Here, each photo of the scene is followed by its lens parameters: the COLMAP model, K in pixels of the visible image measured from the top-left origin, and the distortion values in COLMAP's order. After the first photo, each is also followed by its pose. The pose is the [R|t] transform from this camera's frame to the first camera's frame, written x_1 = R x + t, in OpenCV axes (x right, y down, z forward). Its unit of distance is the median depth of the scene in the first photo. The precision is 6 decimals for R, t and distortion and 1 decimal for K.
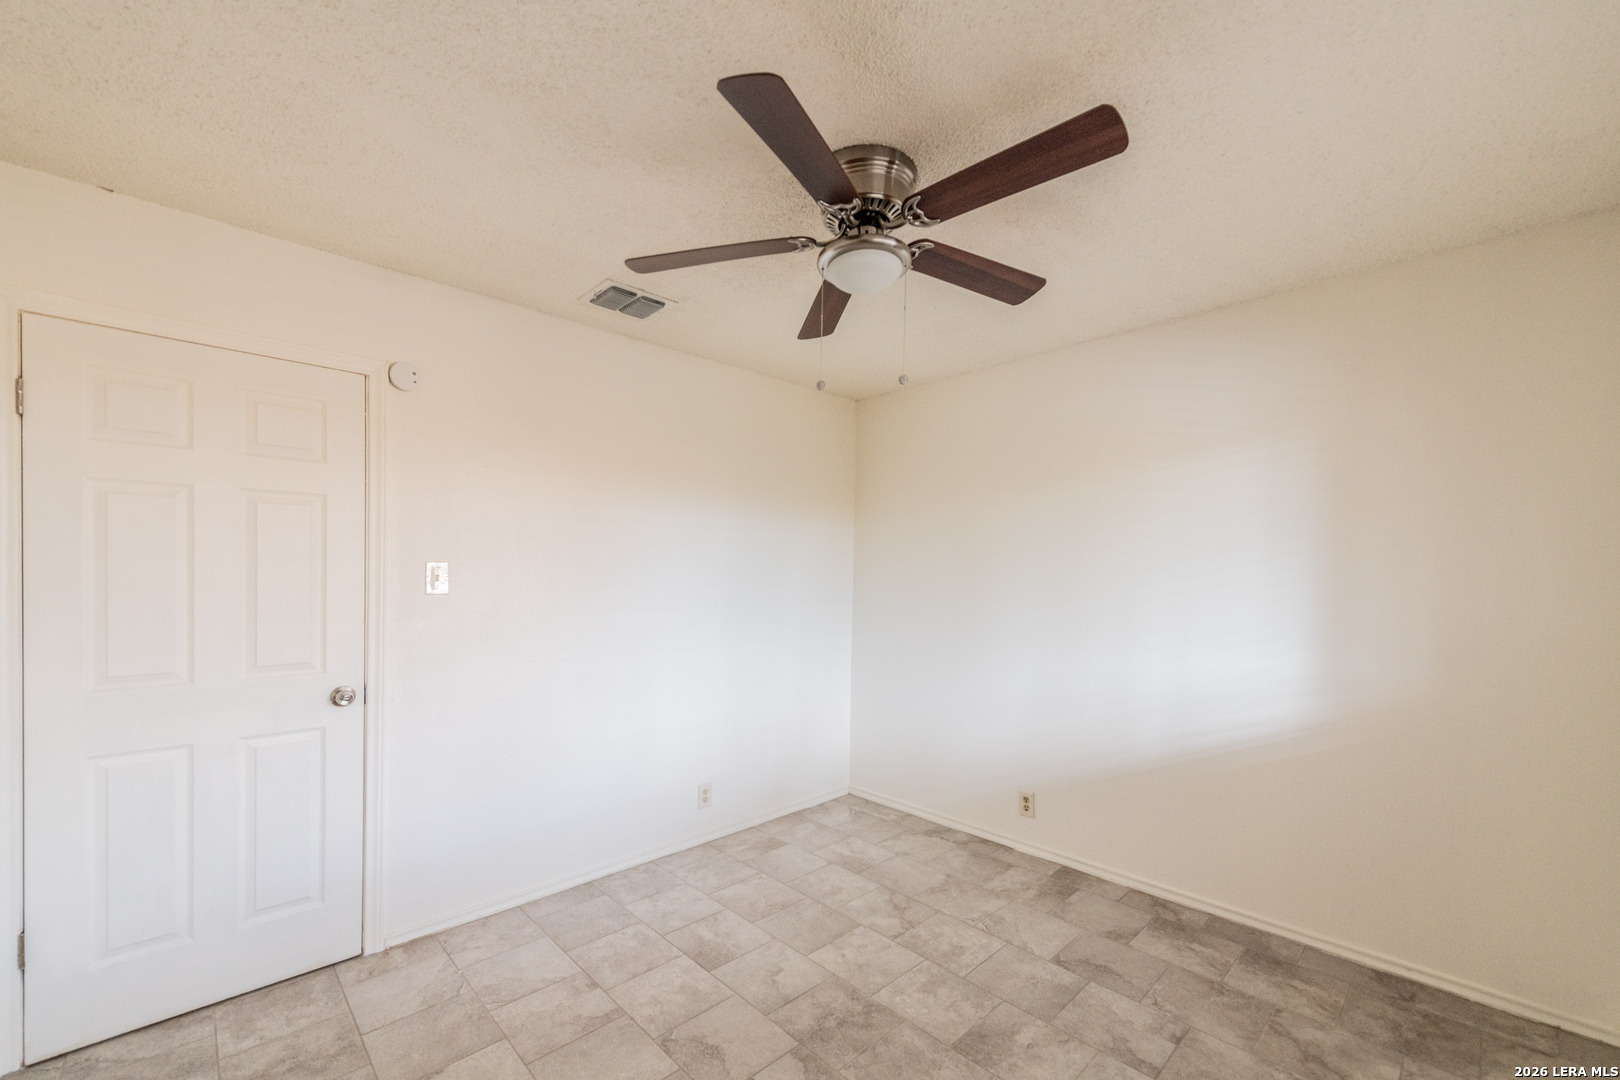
lens RADIAL K [[640.9, 0, 807.5], [0, 640.9, 582.3], [0, 0, 1]] dist [0.000273, -0.000380]
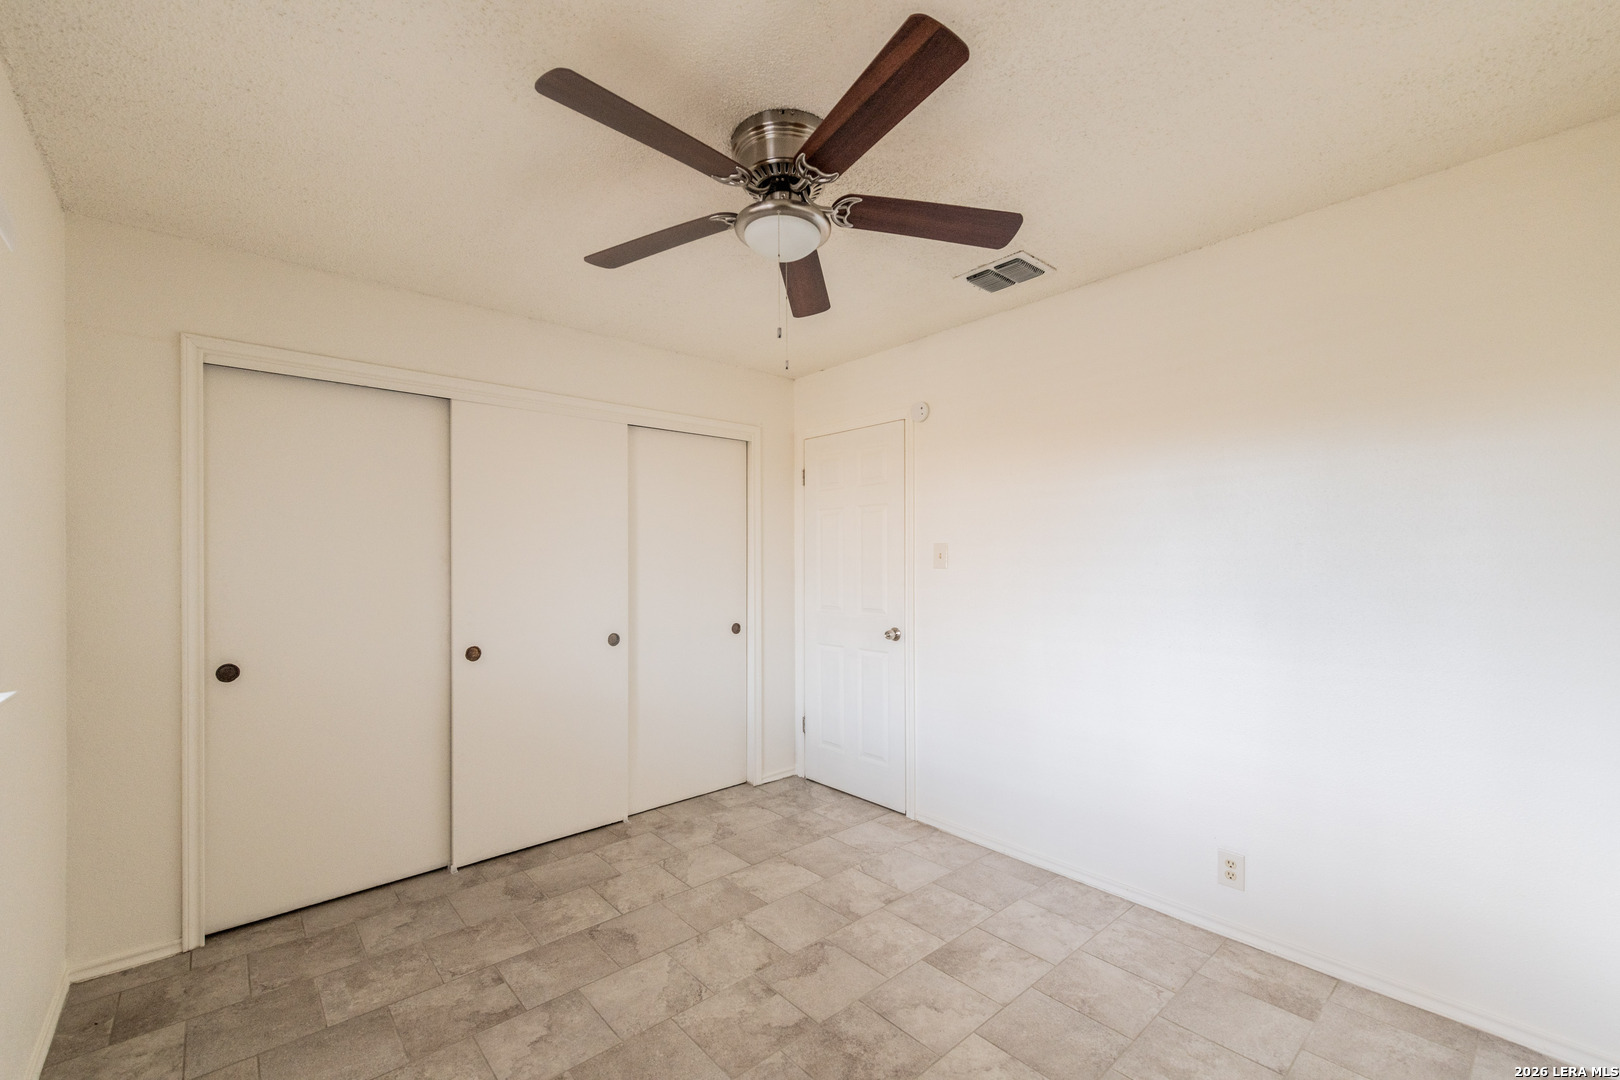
lens RADIAL K [[661.5, 0, 806.5], [0, 661.5, 547.5], [0, 0, 1]] dist [0.000338, -0.000650]
pose [[-0.026075, -0.020165, -0.999457, 0.826020], [-0.007709, 0.999771, -0.019970, 0.005473], [0.999630, 0.007184, -0.026225, 0.809785]]
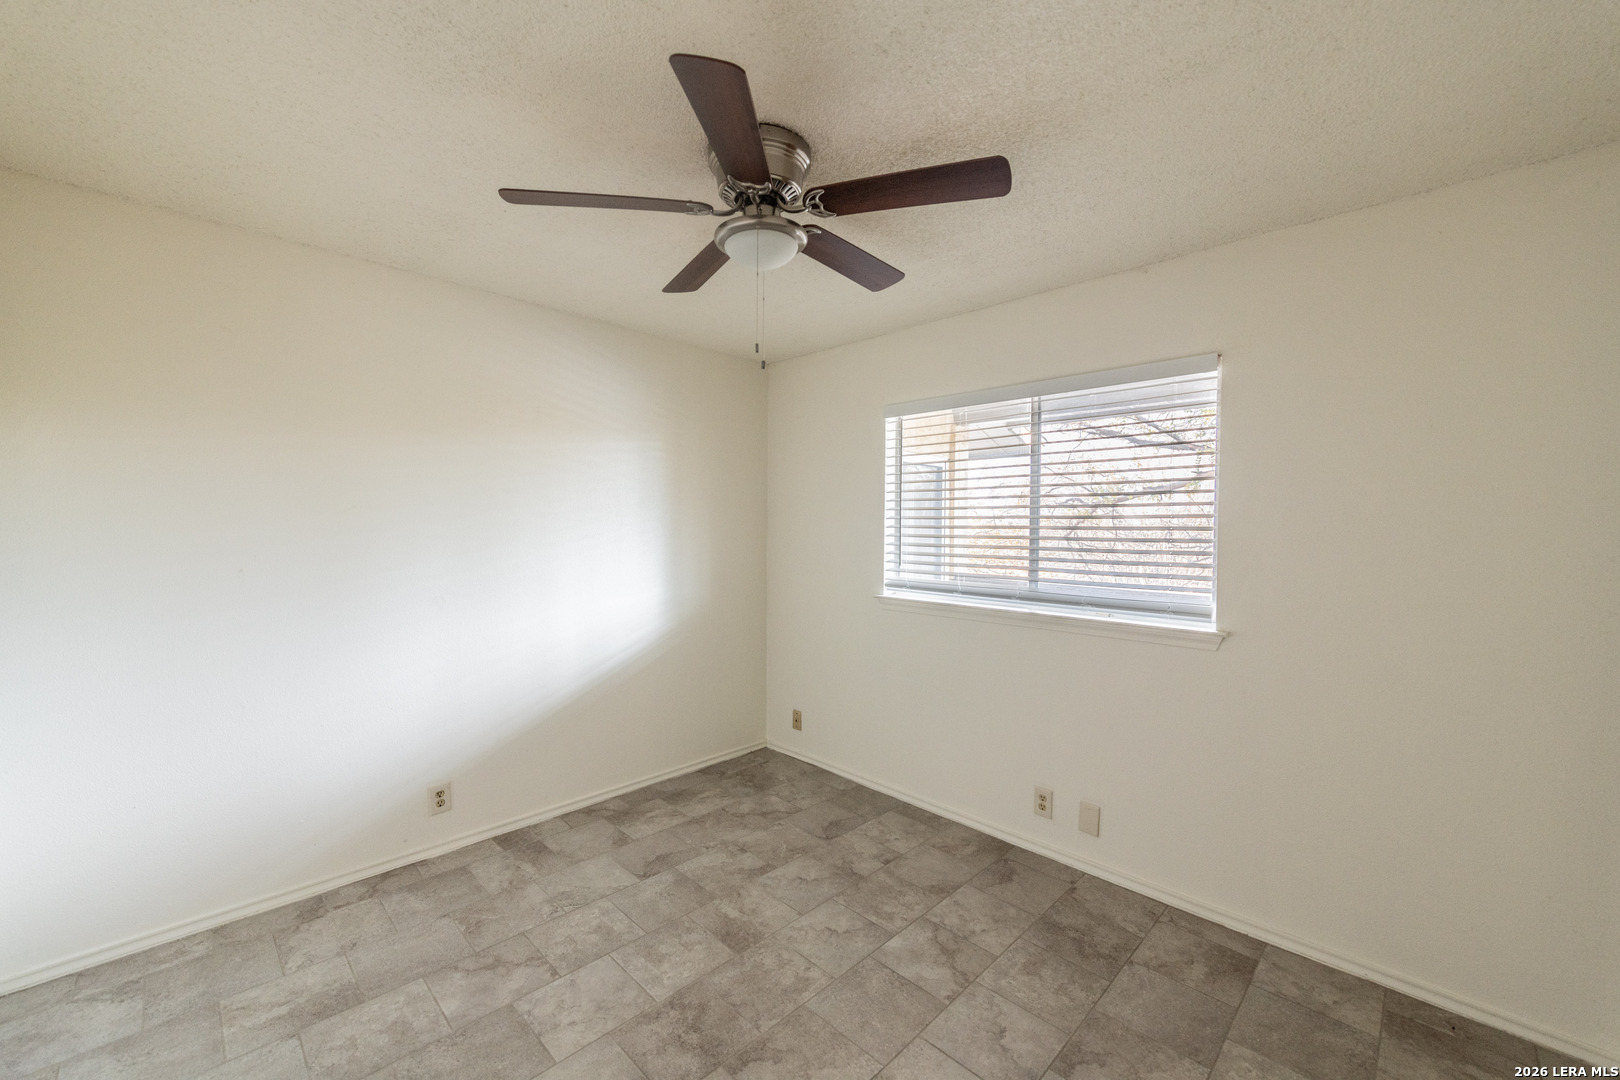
lens RADIAL K [[629.9, 0, 796.5], [0, 629.9, 550.4], [0, 0, 1]] dist [0.002177, -0.000495]
pose [[-0.009795, -0.043274, 0.999015, -0.705451], [0.004715, 0.999050, 0.043321, -0.038532], [-0.999941, 0.005134, -0.009581, 0.725396]]
